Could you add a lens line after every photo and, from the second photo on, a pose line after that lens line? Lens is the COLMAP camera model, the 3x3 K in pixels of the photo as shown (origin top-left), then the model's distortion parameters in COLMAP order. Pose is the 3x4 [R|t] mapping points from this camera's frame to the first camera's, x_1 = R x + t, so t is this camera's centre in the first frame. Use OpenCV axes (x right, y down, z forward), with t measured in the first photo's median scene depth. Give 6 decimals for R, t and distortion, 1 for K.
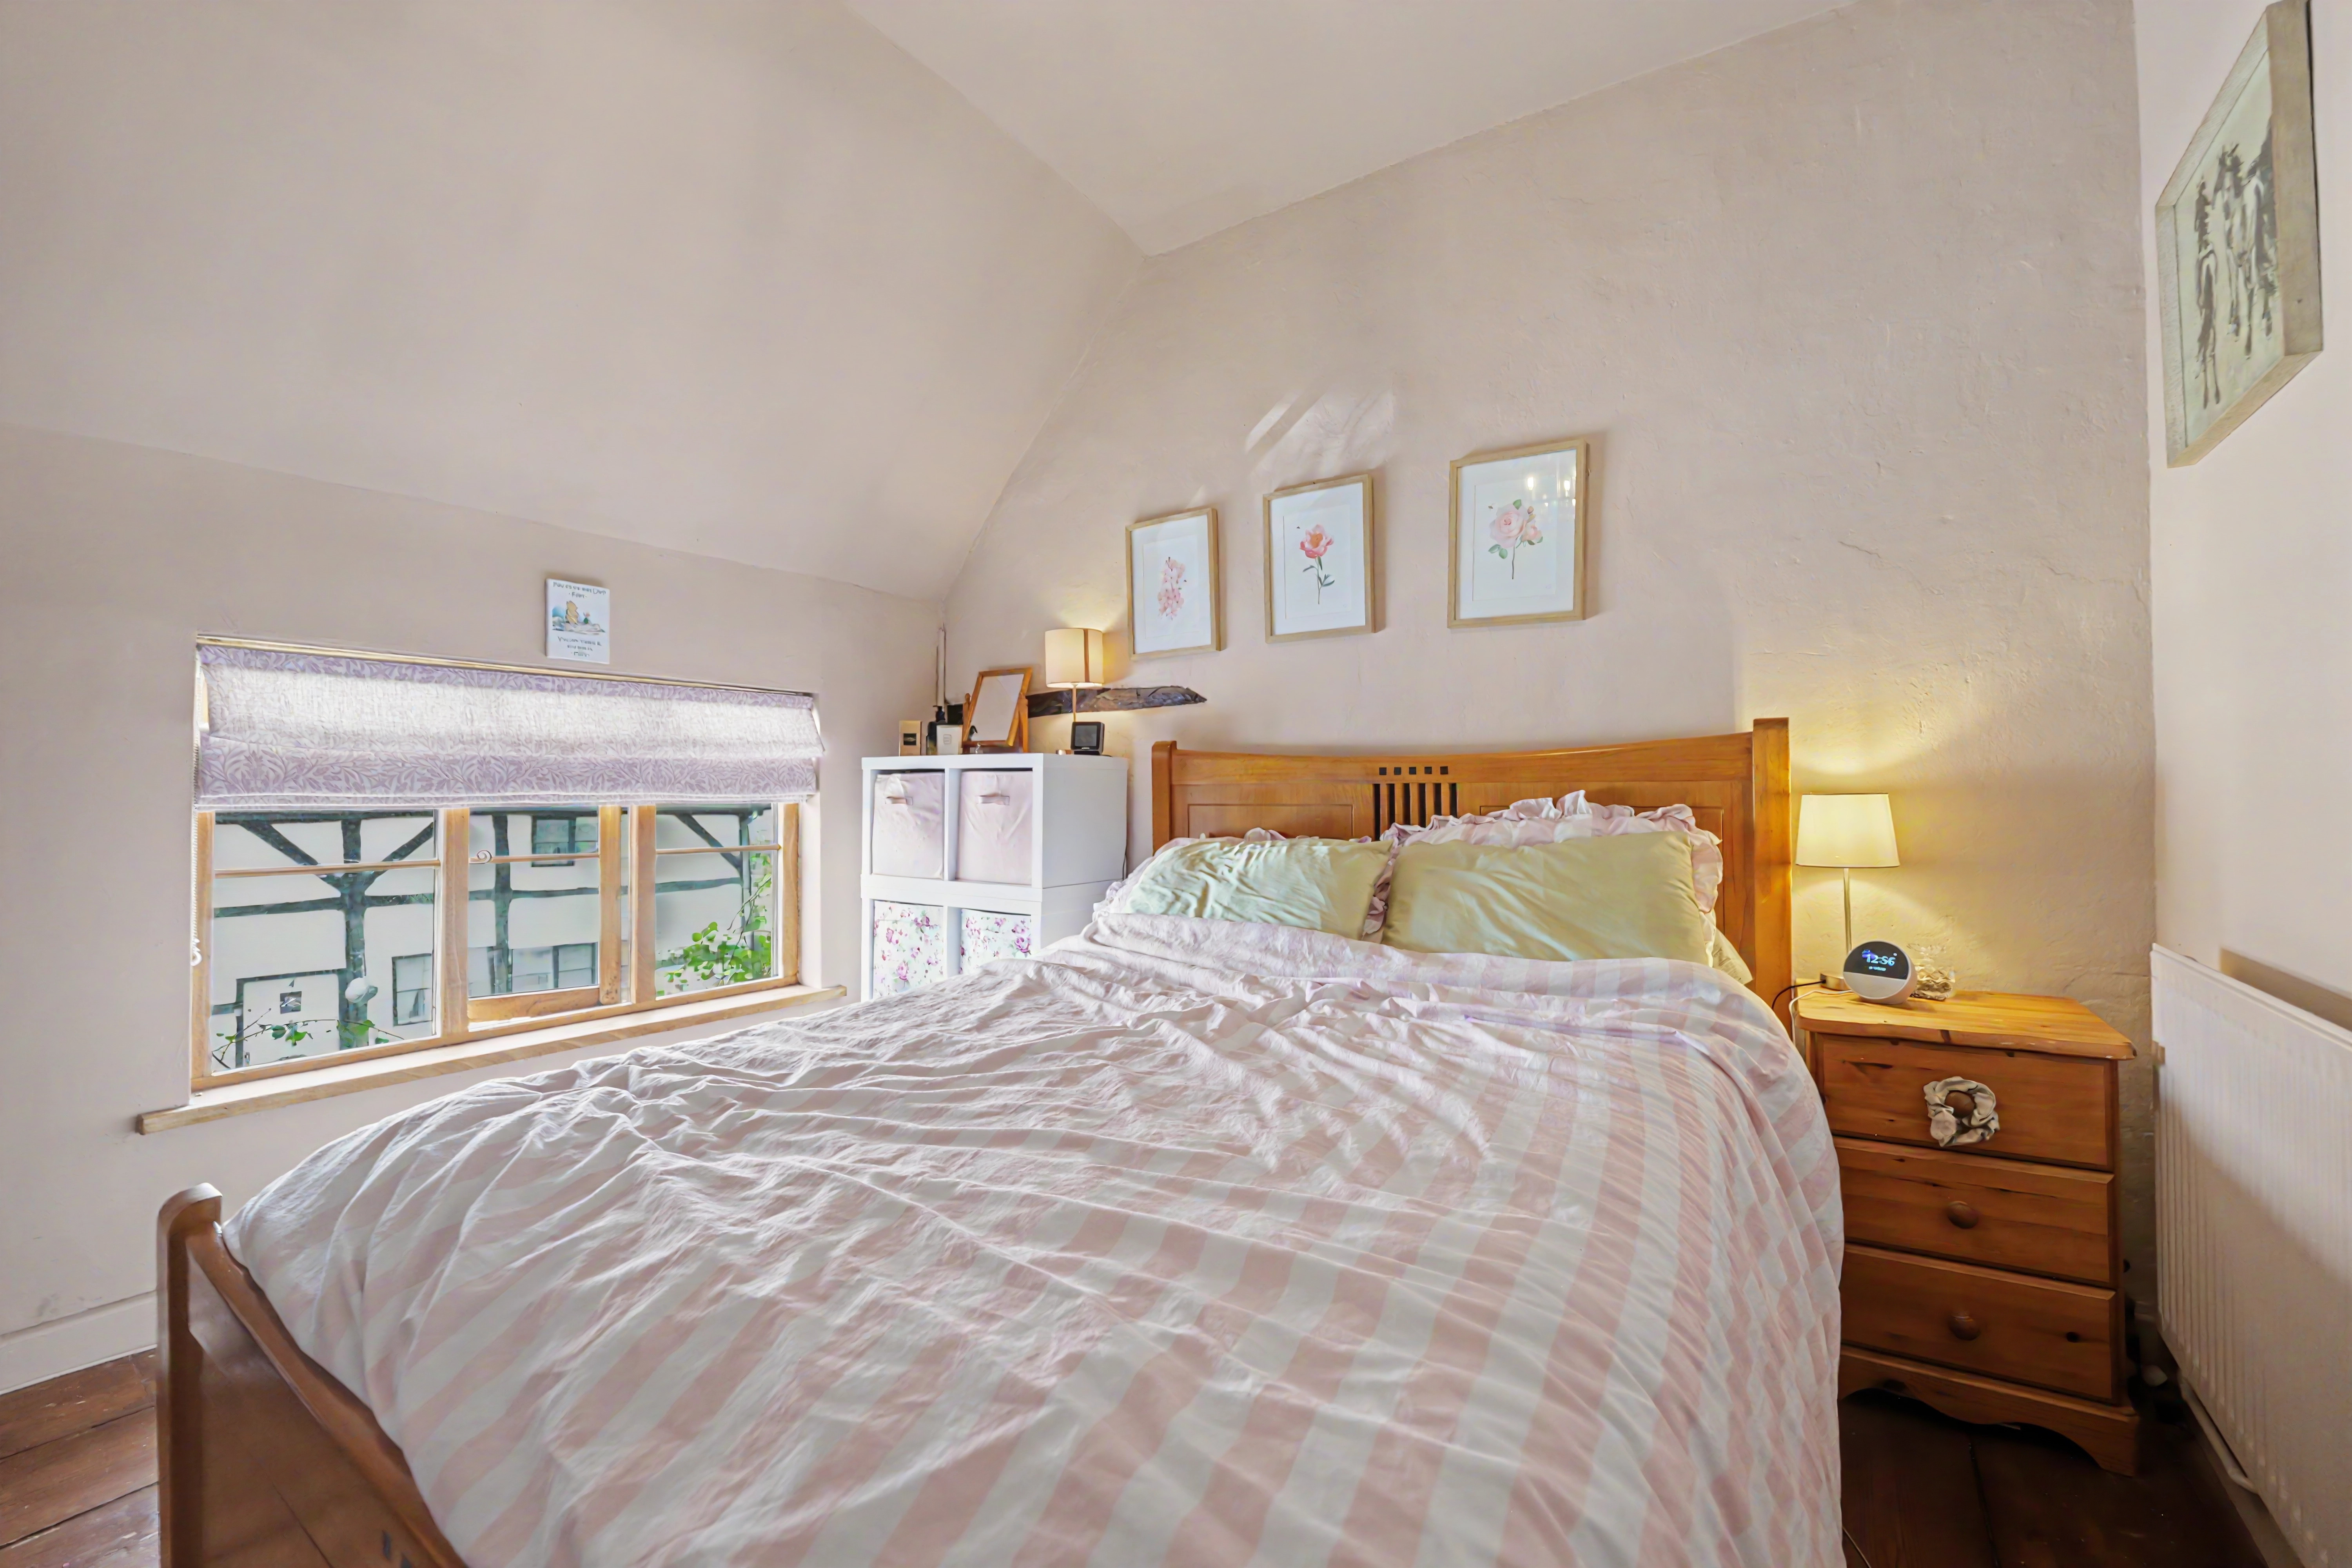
lens RADIAL K [[961.3, 0, 1185.4], [0, 961.3, 776.6], [0, 0, 1]] dist [-0.008787, -0.000750]
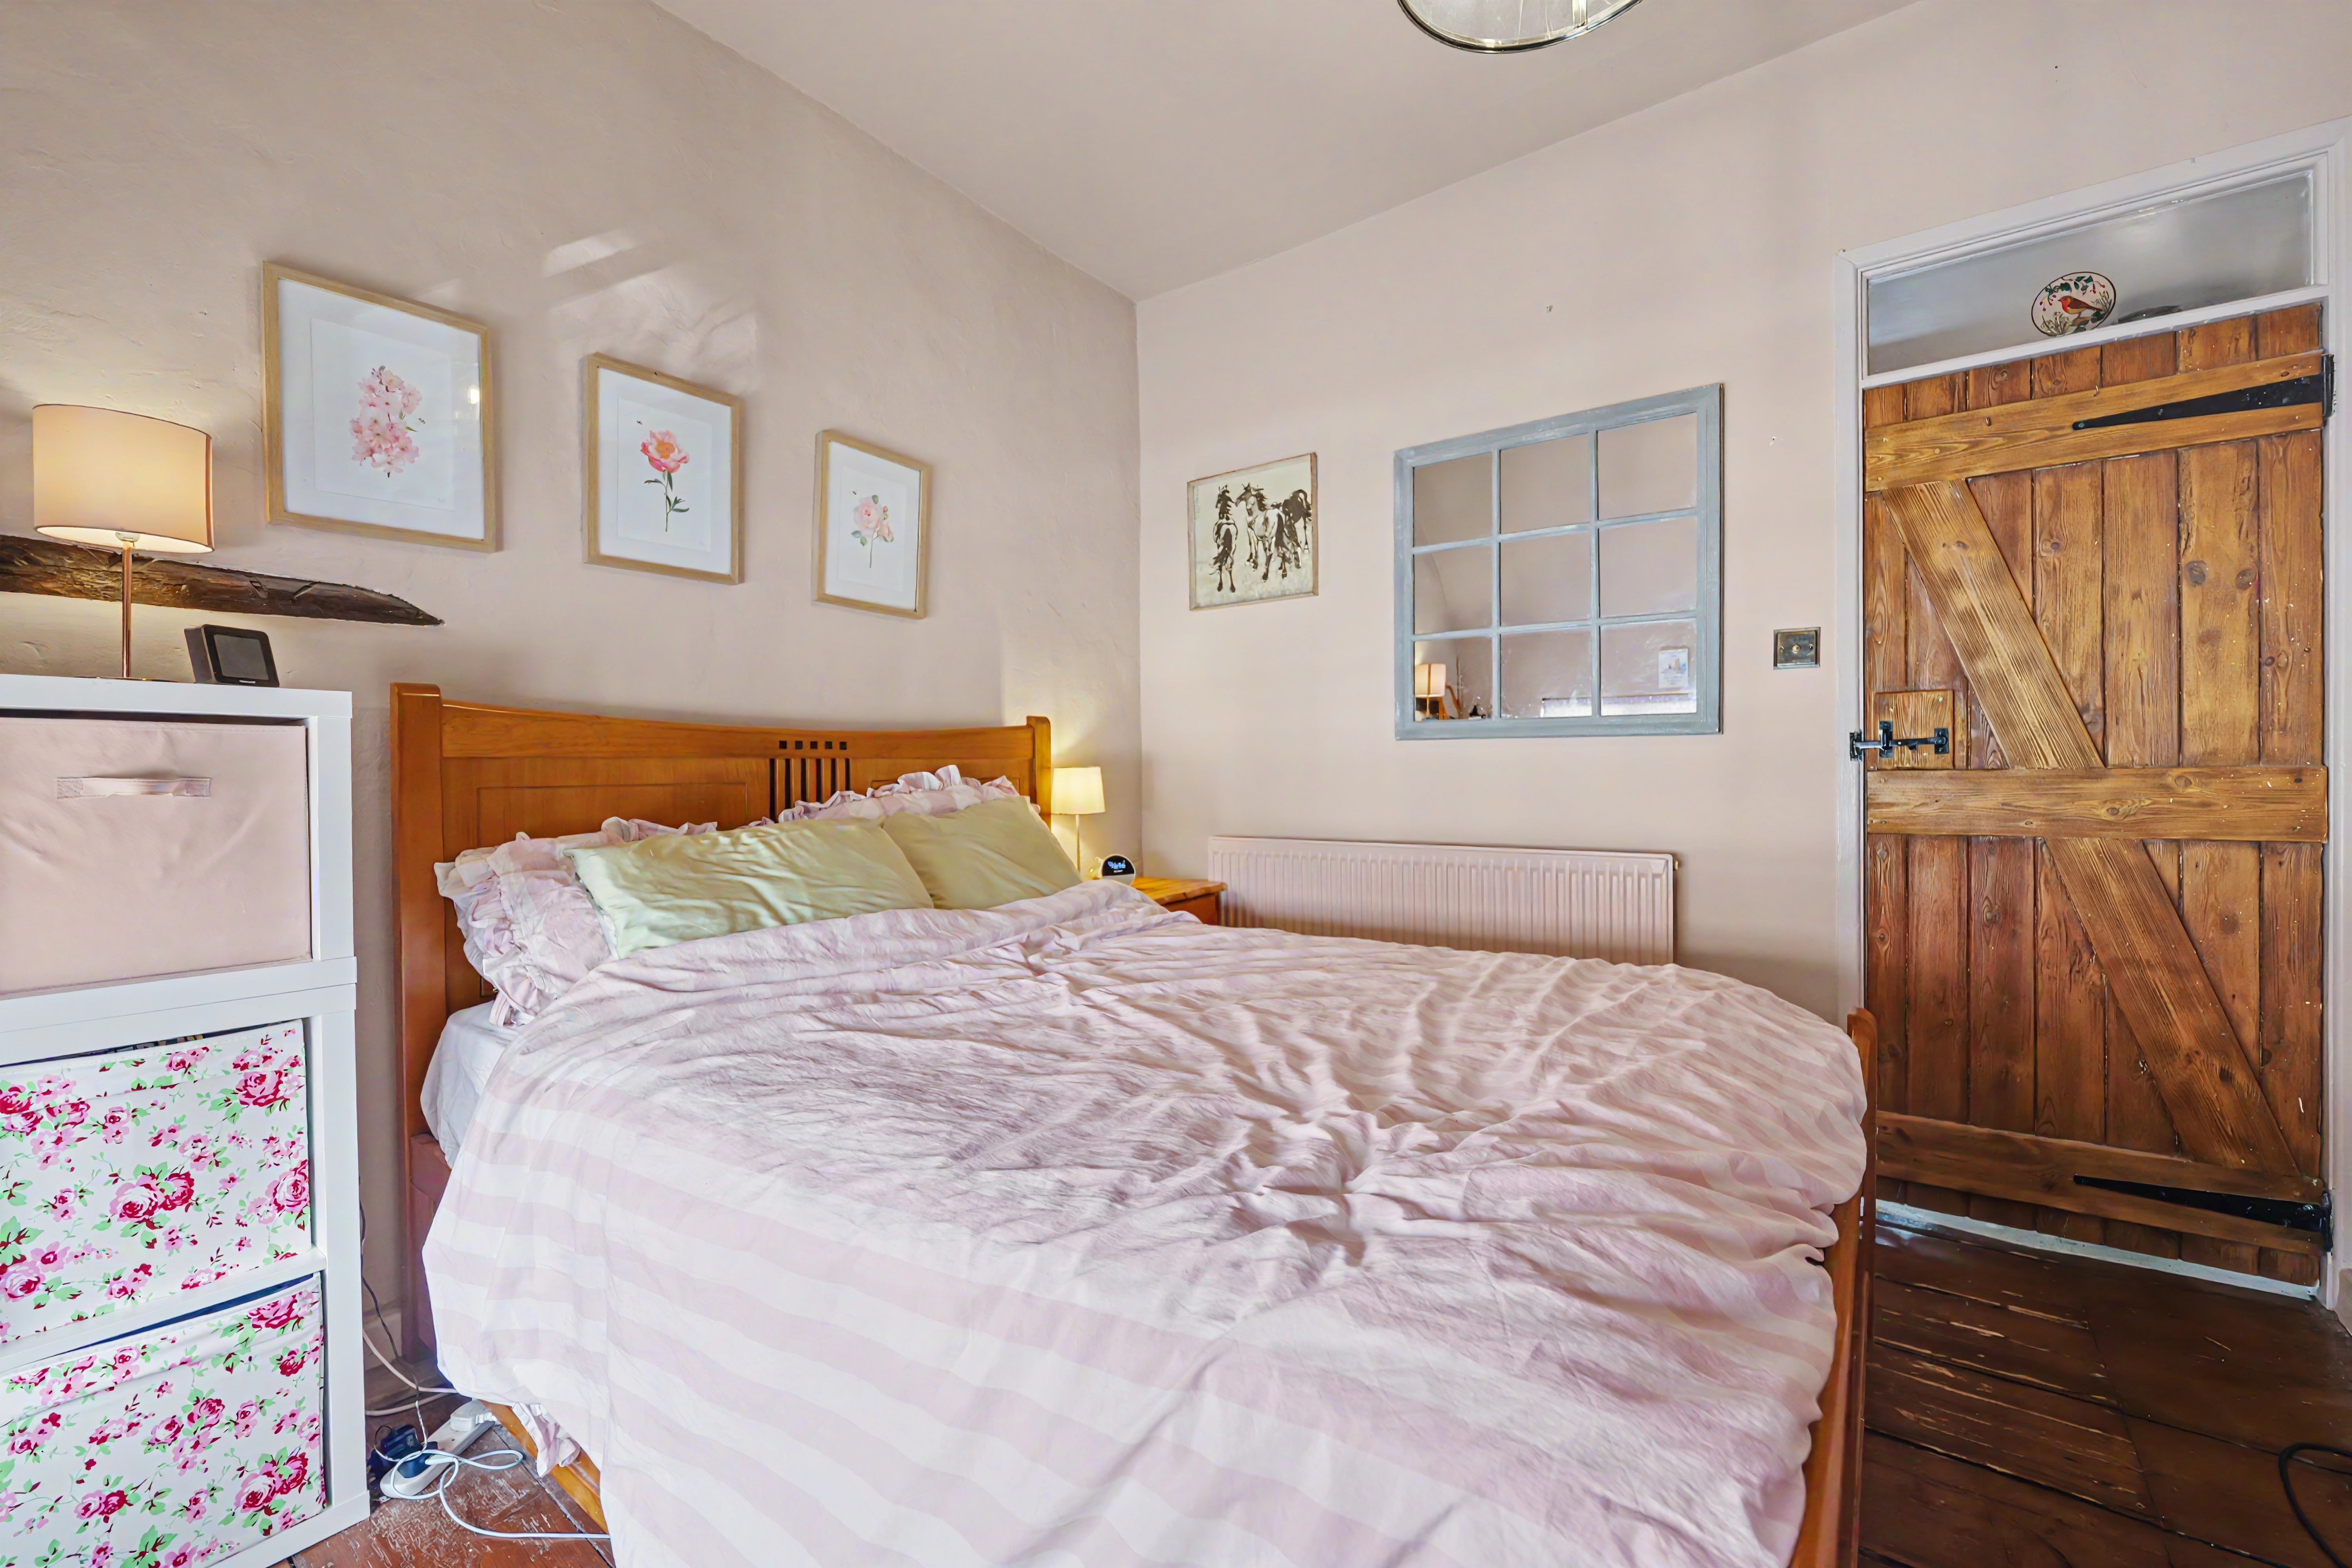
lens RADIAL K [[961.3, 0, 1185.2], [0, 961.3, 777.3], [0, 0, 1]] dist [-0.008787, -0.000750]
pose [[0.049019, -0.010797, 0.998739, -0.681974], [-0.010089, 0.999885, 0.011305, 0.011023], [-0.998747, -0.010630, 0.048905, 0.572806]]
